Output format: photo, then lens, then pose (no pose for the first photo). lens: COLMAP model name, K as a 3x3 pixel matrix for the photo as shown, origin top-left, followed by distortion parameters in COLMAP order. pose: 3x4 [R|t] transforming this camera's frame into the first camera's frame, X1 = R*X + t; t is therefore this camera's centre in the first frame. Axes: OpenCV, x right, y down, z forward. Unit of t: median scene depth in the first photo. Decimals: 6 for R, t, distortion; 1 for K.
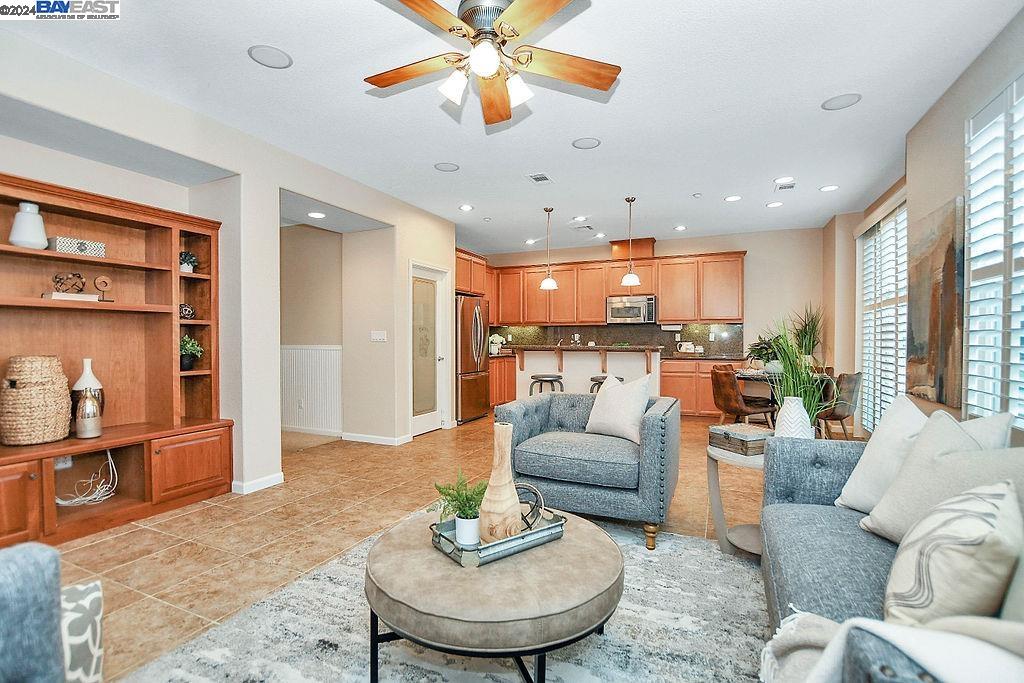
lens RADIAL K [[477.0, 0, 510.6], [0, 477.0, 343.8], [0, 0, 1]] dist [-0.012411, 0.000042]
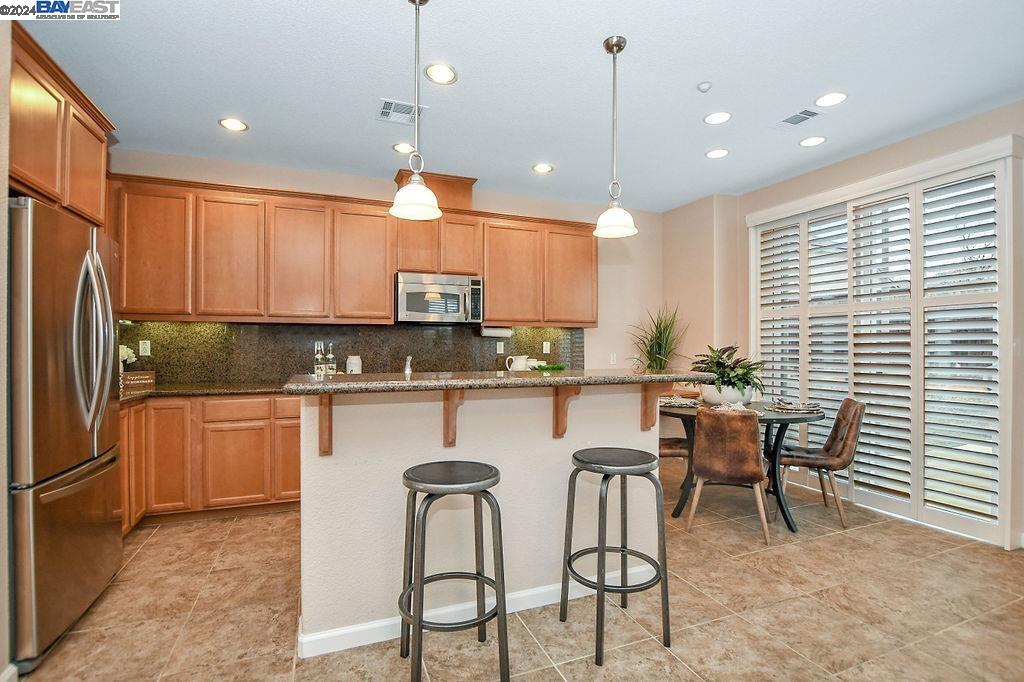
lens RADIAL K [[477.0, 0, 508.6], [0, 477.0, 347.7], [0, 0, 1]] dist [-0.012411, 0.000042]
pose [[0.685585, -0.001389, 0.727991, -0.103325], [0.004283, 0.999989, -0.002125, -0.012157], [-0.727980, 0.004575, 0.685583, 0.558901]]
